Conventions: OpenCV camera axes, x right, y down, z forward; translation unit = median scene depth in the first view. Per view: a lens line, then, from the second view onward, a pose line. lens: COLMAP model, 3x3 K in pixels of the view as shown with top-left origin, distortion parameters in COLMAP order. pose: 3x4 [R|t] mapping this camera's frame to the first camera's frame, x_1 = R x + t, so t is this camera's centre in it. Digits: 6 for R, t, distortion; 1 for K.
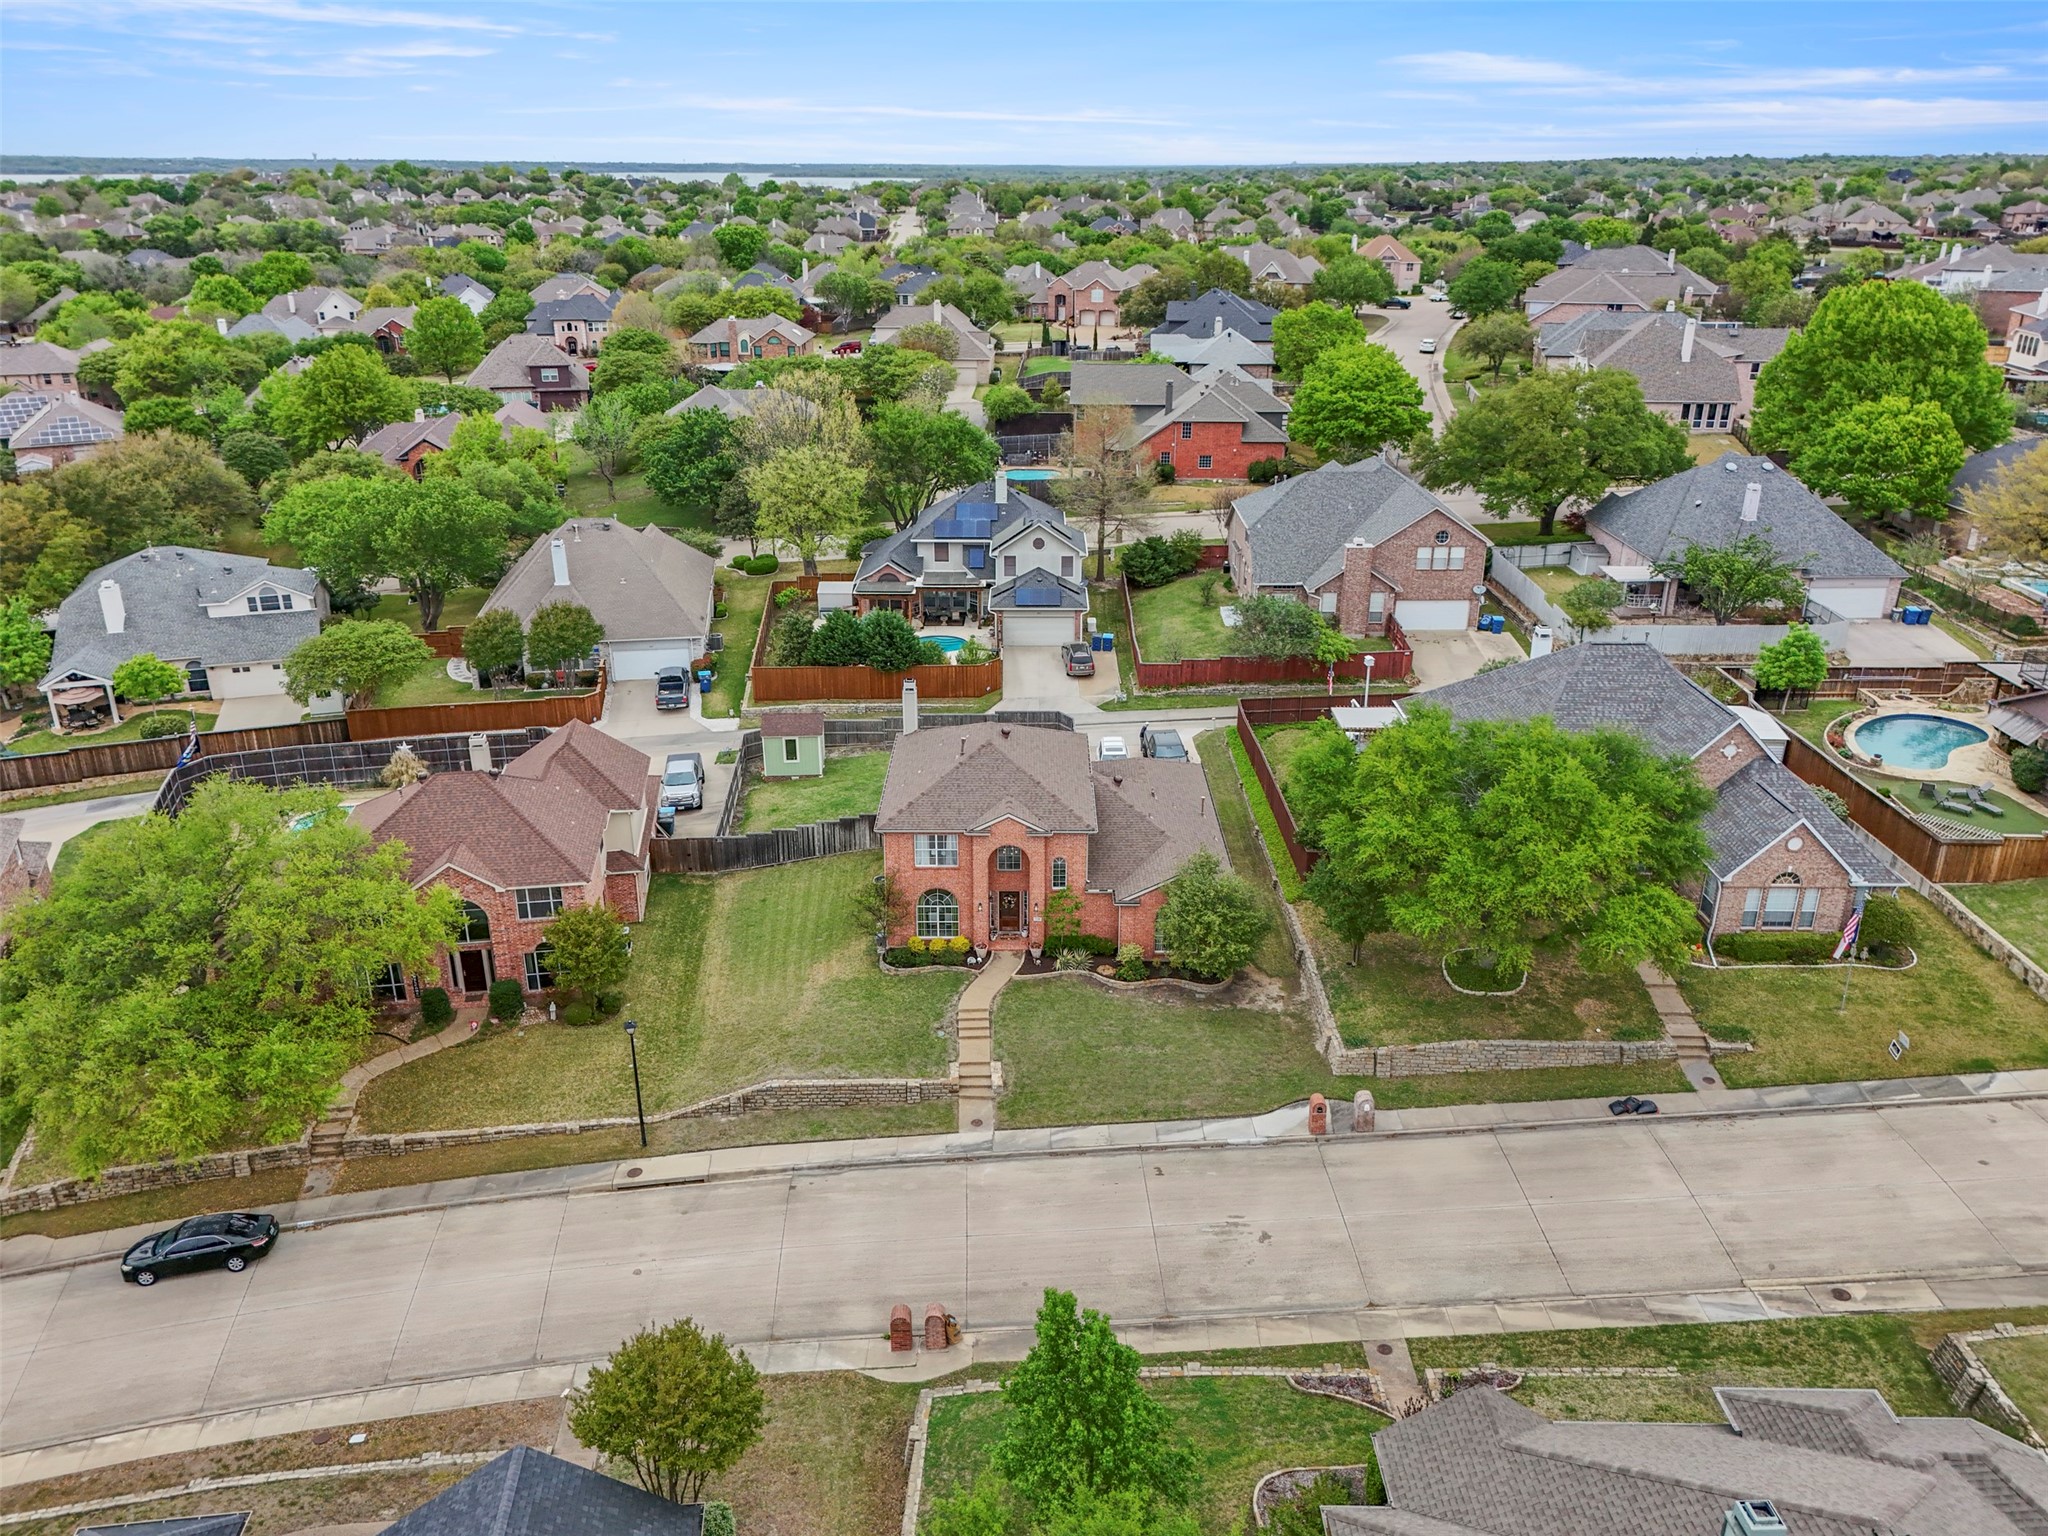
lens RADIAL K [[1498.8, 0, 1024.0], [0, 1498.8, 768.0], [0, 0, 1]] dist [0.119222, -0.146914]
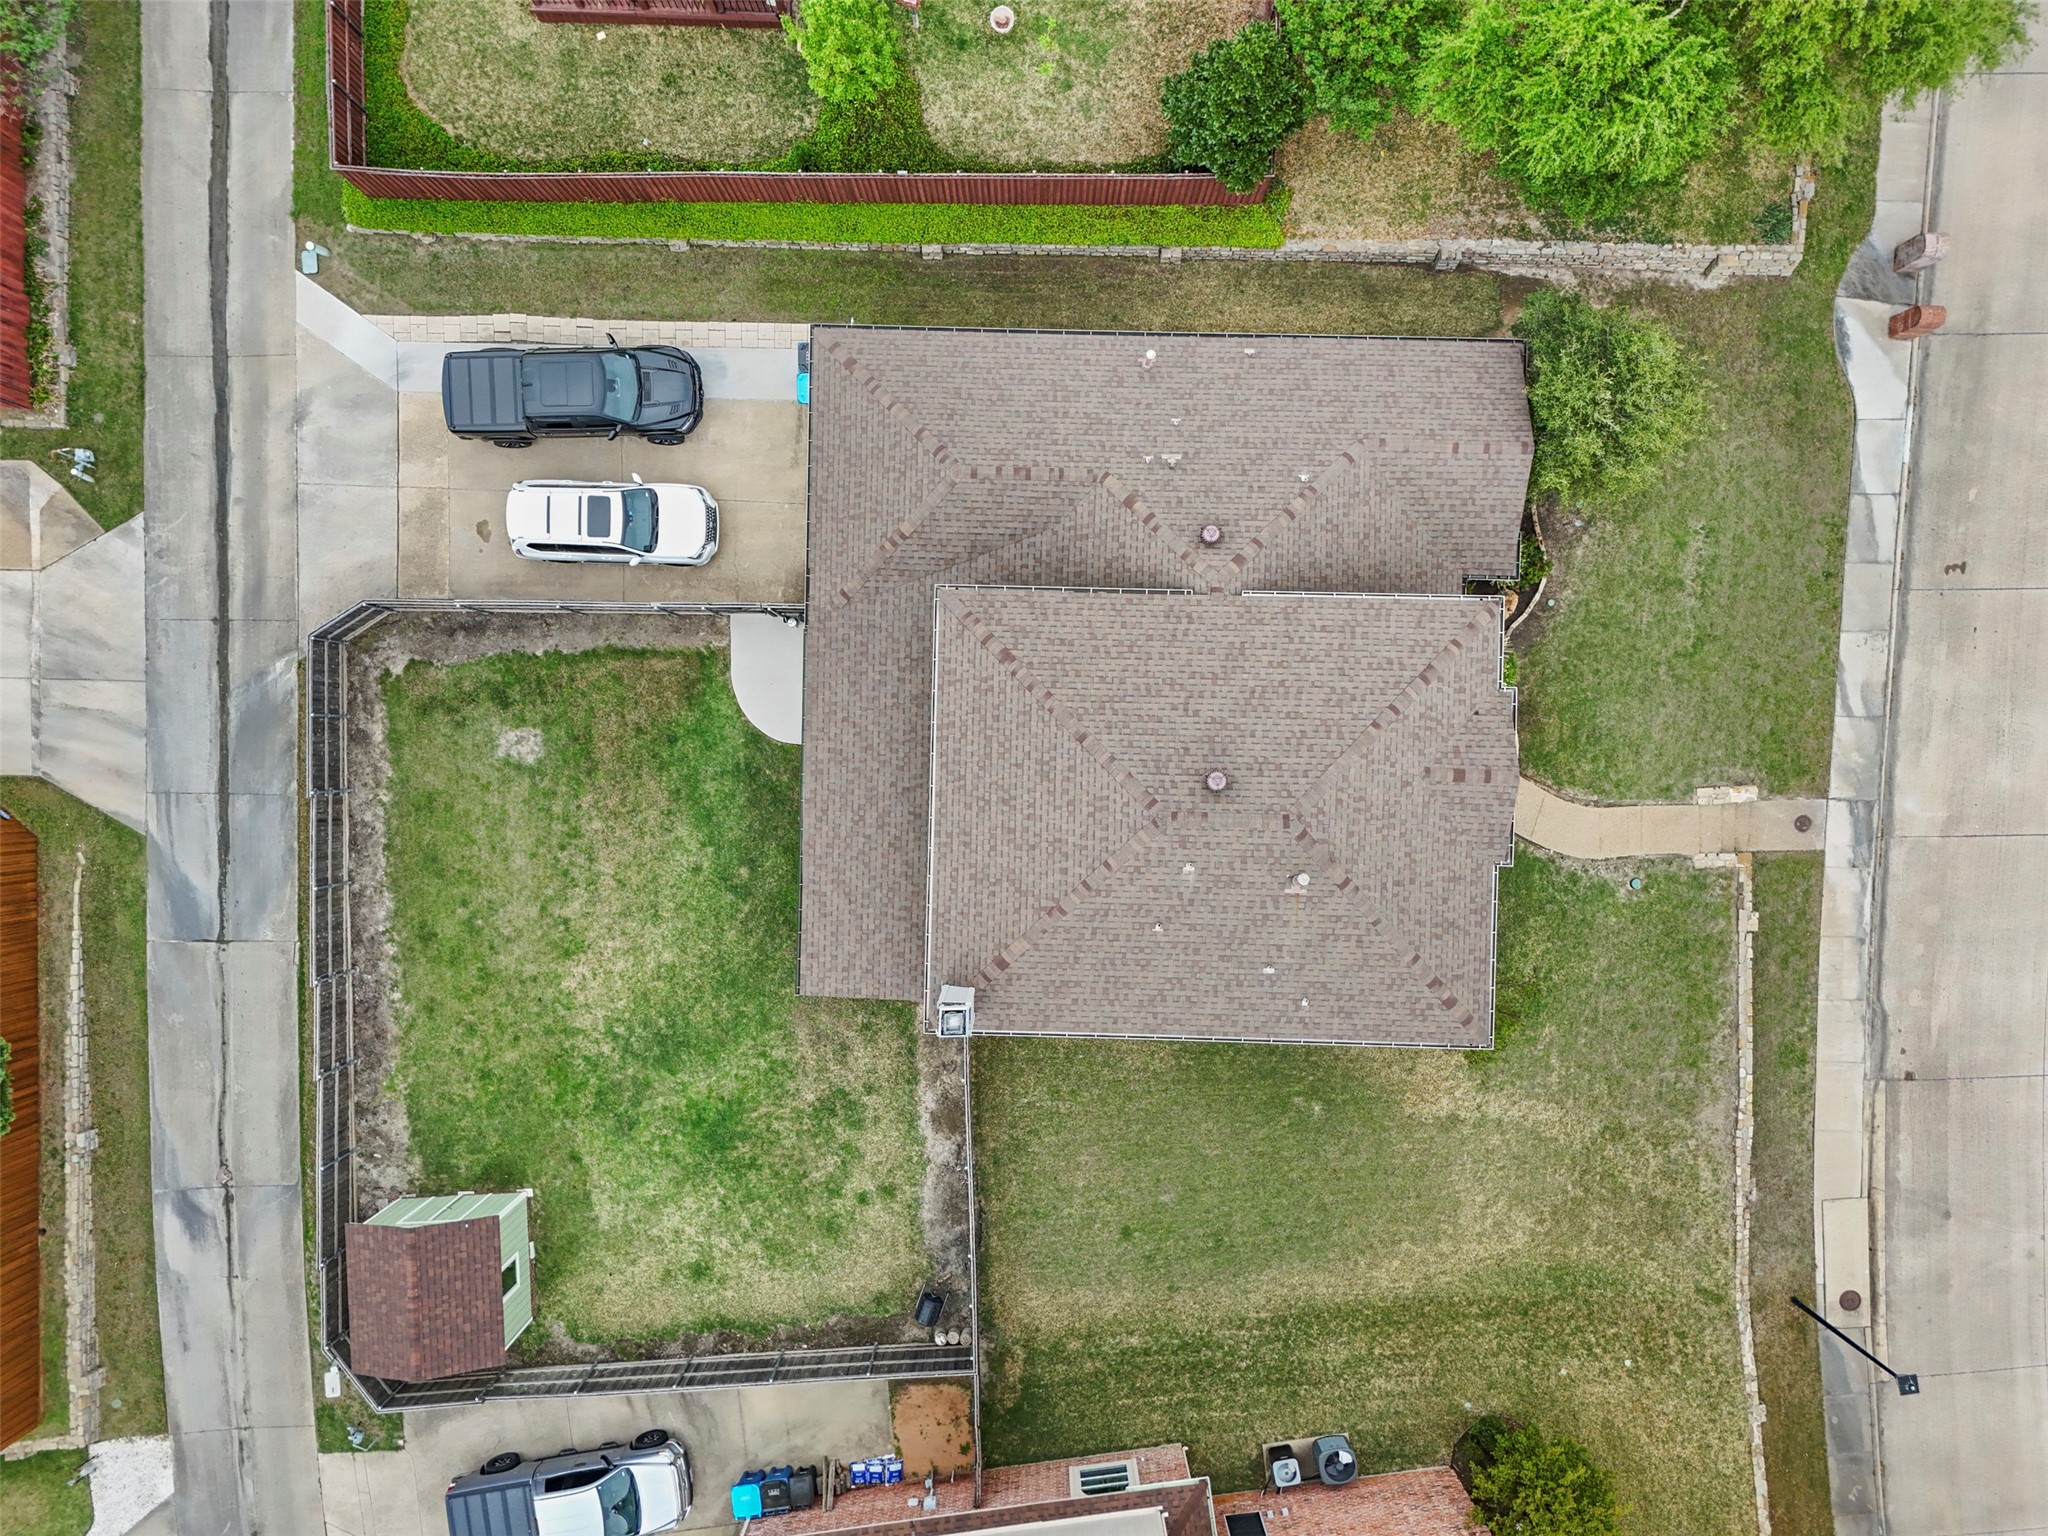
lens RADIAL K [[1507.4, 0, 1020.0], [0, 1507.4, 769.8], [0, 0, 1]] dist [0.071181, -0.061645]
pose [[0.020348, -0.999771, -0.006698, -0.008594], [0.377432, 0.001478, 0.926036, -0.484718], [-0.925814, -0.021371, 0.377375, 0.962556]]
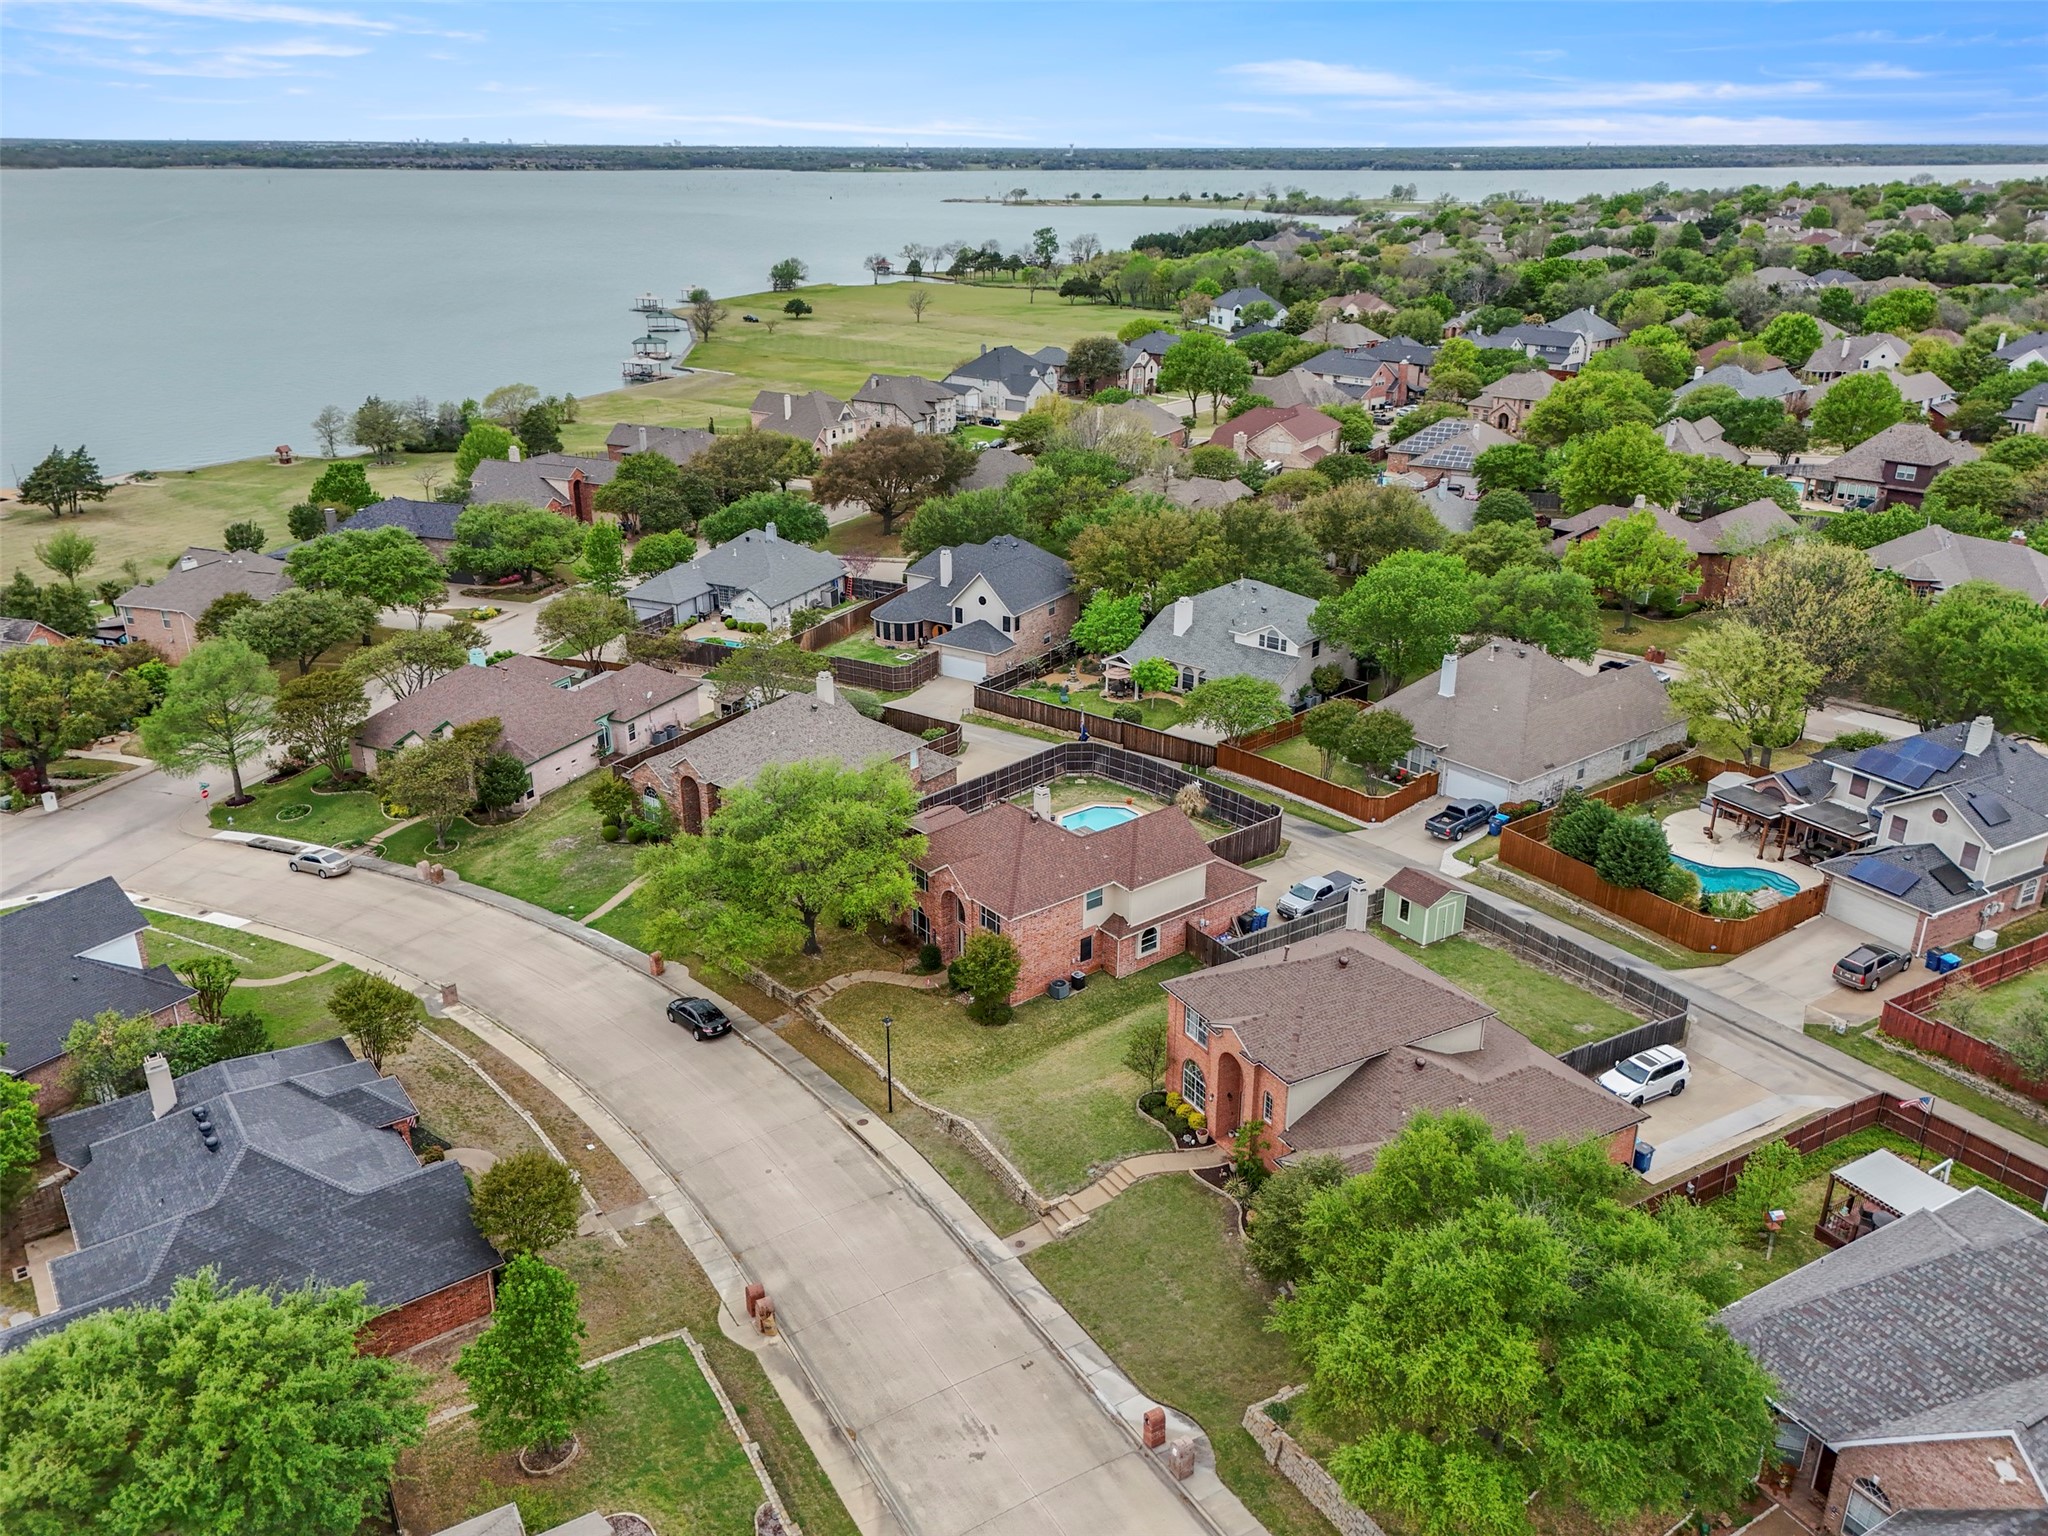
lens RADIAL K [[1545.4, 0, 1025.2], [0, 1545.4, 741.9], [0, 0, 1]] dist [0.084595, -0.071385]
pose [[0.499720, 0.311817, -0.808115, 0.721995], [-0.324073, 0.932504, 0.159413, -0.275461], [0.803278, 0.182227, 0.567042, 0.242669]]
